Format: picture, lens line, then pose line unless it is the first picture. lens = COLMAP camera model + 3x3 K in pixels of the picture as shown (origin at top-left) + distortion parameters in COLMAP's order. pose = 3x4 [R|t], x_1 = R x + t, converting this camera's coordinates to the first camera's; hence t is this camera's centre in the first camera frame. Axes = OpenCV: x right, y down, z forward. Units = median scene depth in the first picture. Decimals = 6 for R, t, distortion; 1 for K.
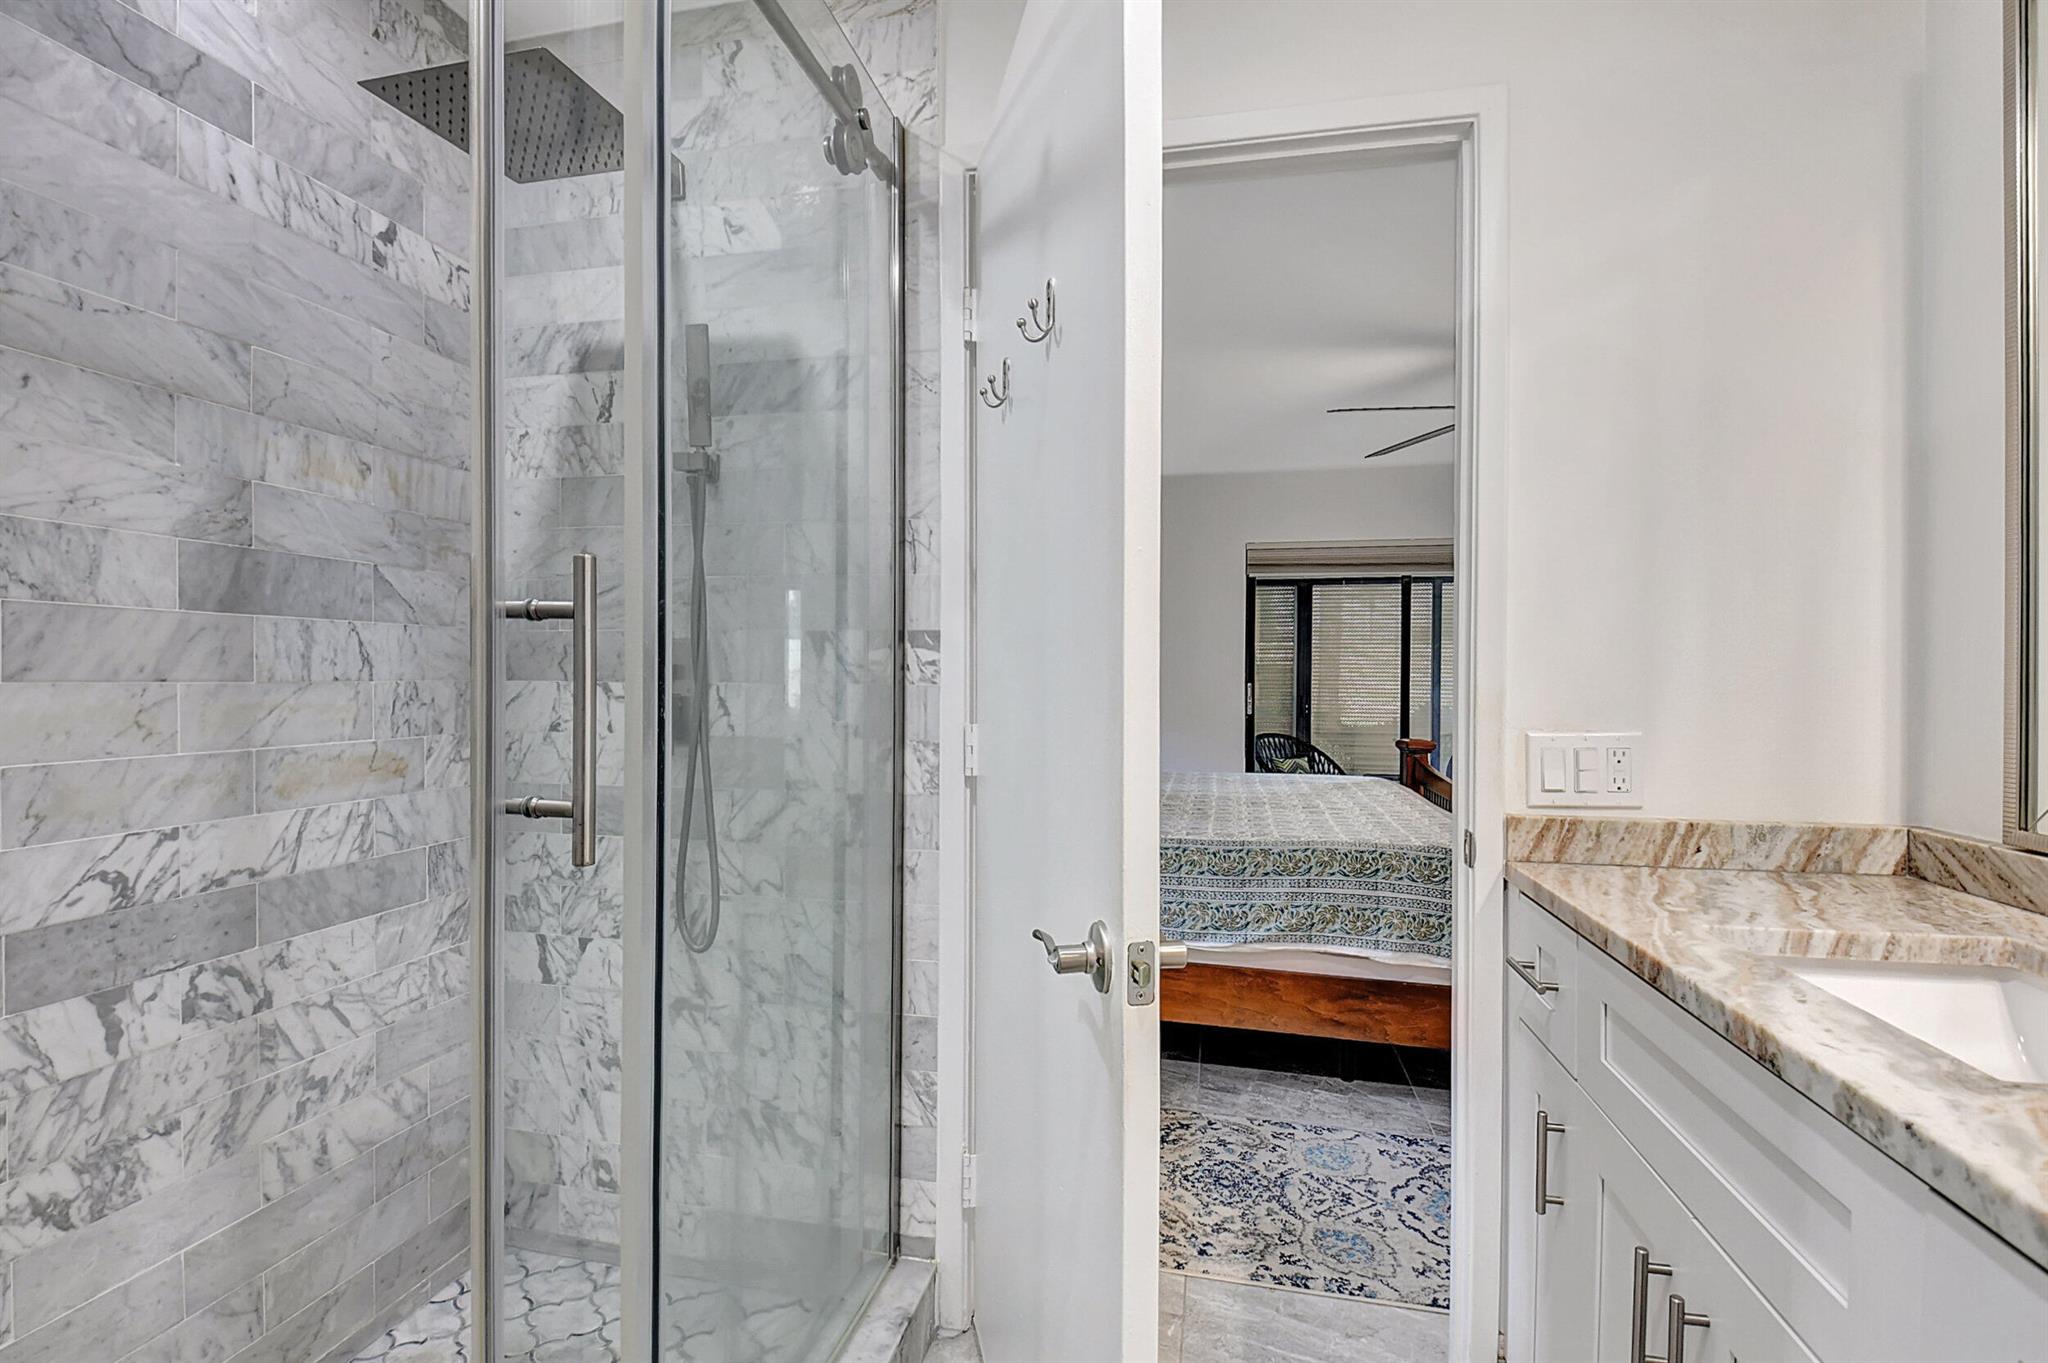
lens RADIAL K [[917.5, 0, 1031.0], [0, 917.5, 688.8], [0, 0, 1]] dist [0.008999, -0.018253]
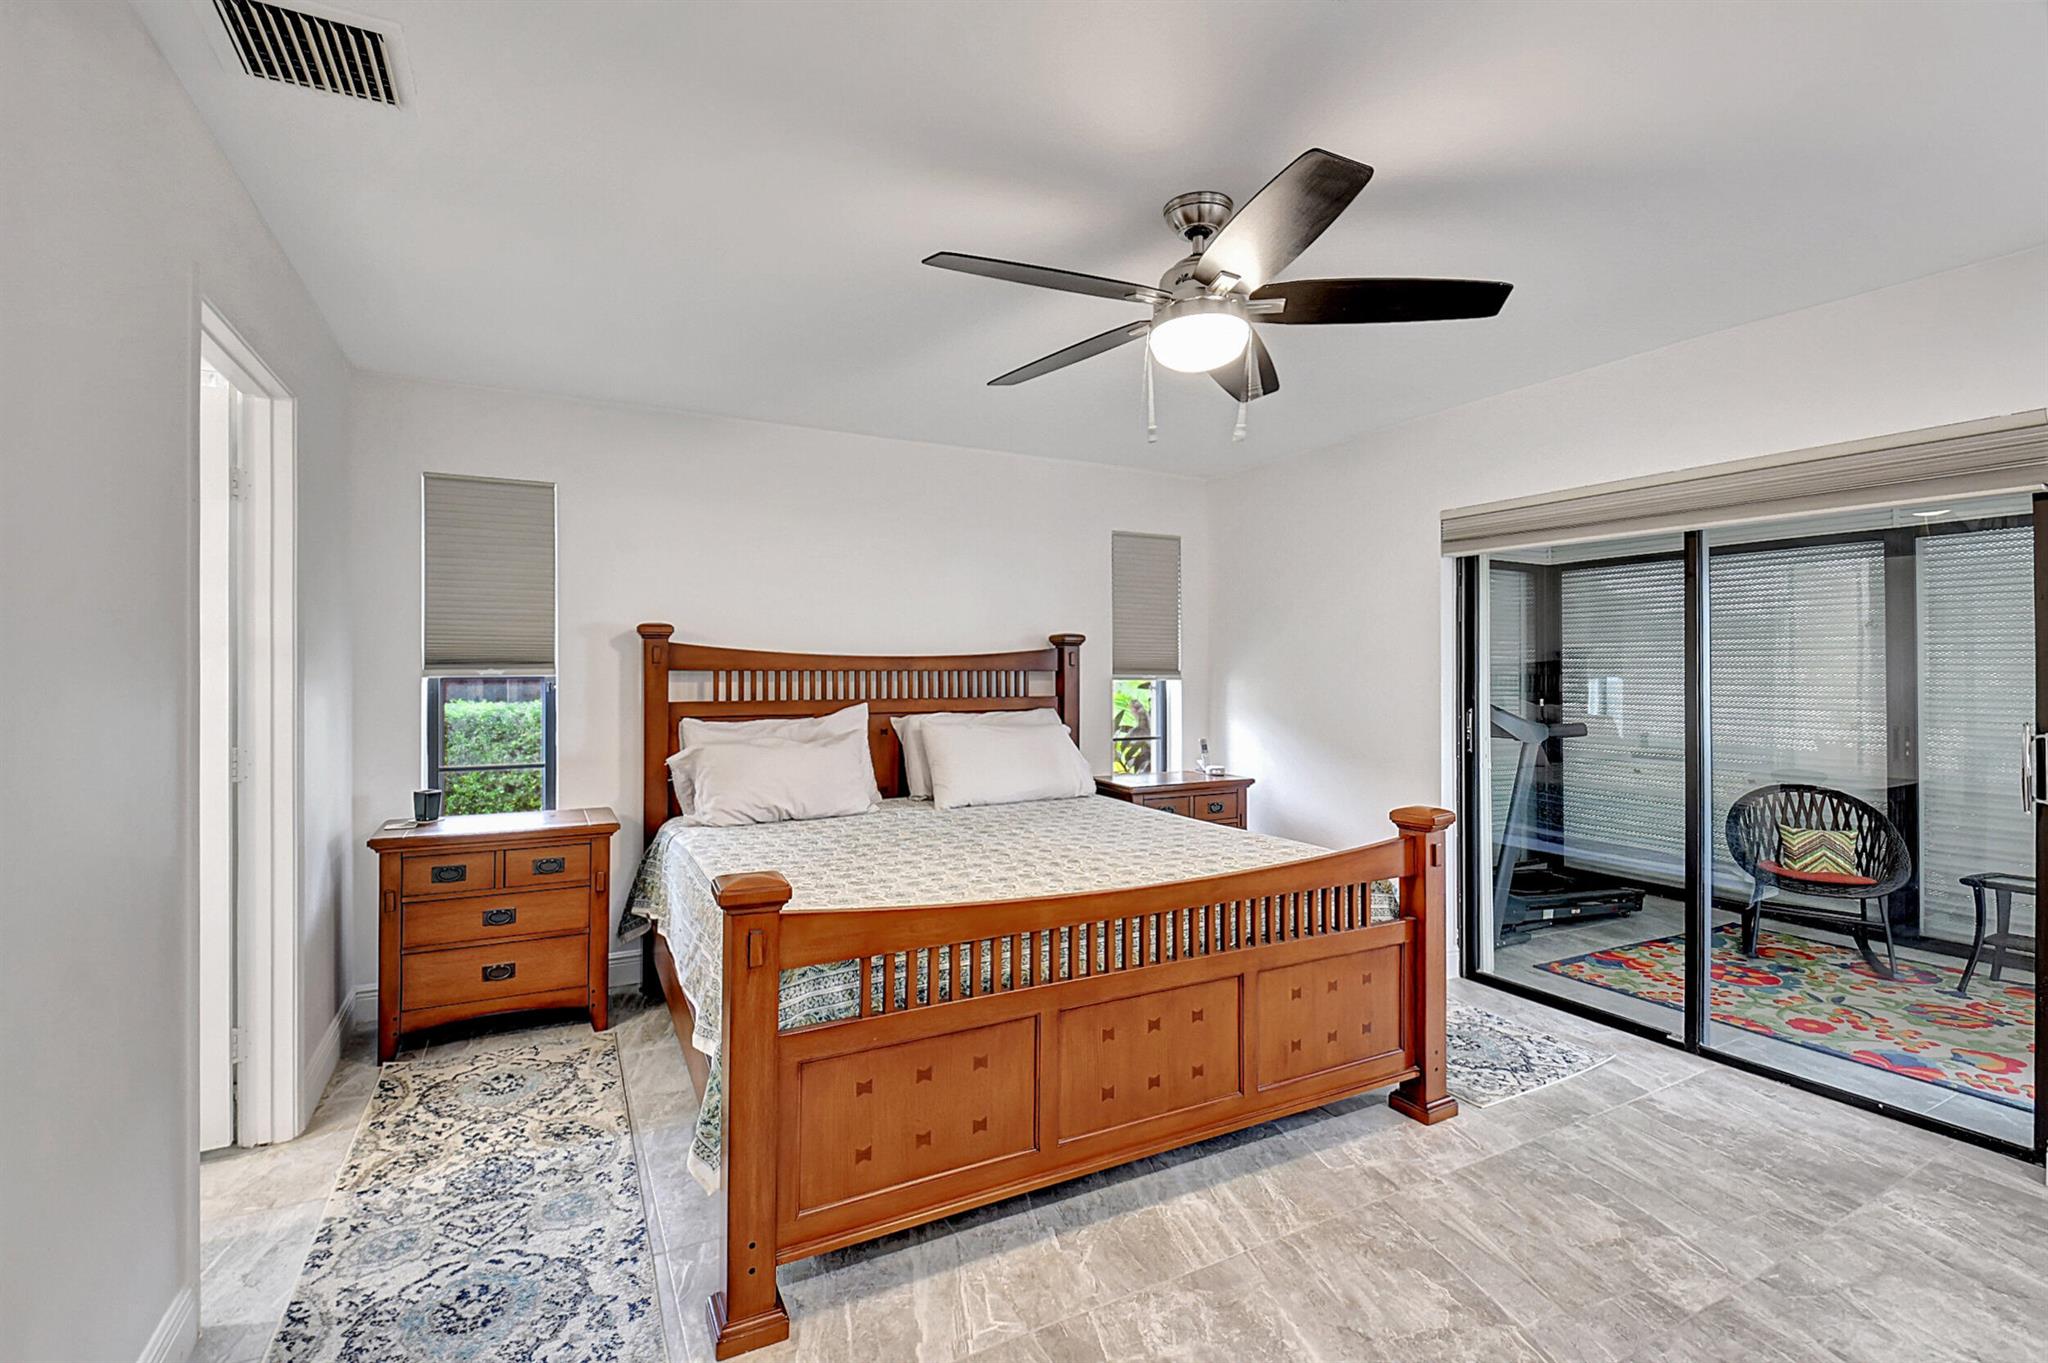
lens RADIAL K [[917.5, 0, 1031.0], [0, 917.5, 688.8], [0, 0, 1]] dist [0.008999, -0.018253]
pose [[0.634244, -0.009308, -0.773077, 0.653901], [-0.002388, 0.999899, -0.013999, -0.012456], [0.773129, 0.010725, 0.634158, 0.355835]]
